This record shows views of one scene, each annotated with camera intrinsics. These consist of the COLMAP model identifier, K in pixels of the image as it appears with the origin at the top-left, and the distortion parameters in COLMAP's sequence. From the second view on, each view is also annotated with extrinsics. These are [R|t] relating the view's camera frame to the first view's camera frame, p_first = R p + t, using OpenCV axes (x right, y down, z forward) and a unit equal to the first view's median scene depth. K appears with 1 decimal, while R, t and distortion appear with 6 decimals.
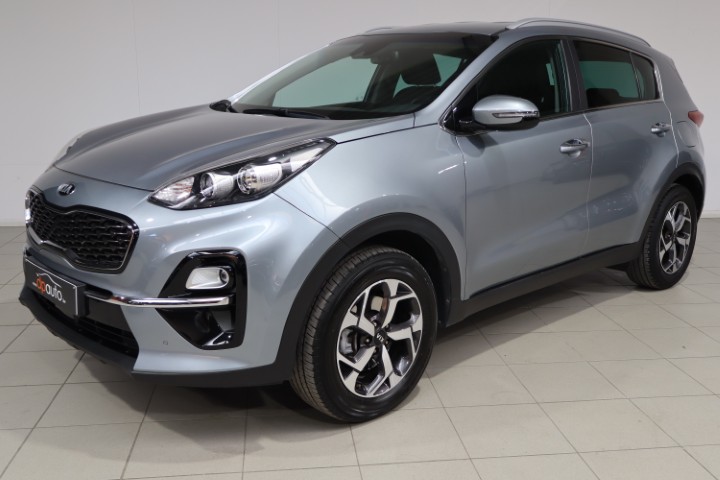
lens RADIAL K [[697.6, 0, 360.0], [0, 697.6, 240.0], [0, 0, 1]] dist [0.008683, -0.252453]
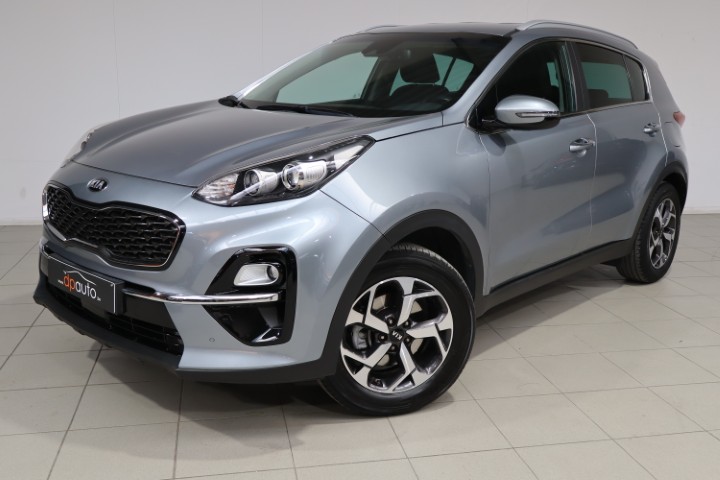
lens RADIAL K [[697.6, 0, 360.0], [0, 697.6, 240.0], [0, 0, 1]] dist [0.008683, -0.252453]
pose [[0.997158, -0.002010, 0.075310, -0.114107], [0.001601, 0.999984, 0.005493, -0.000231], [-0.075320, -0.005356, 0.997145, -0.008529]]
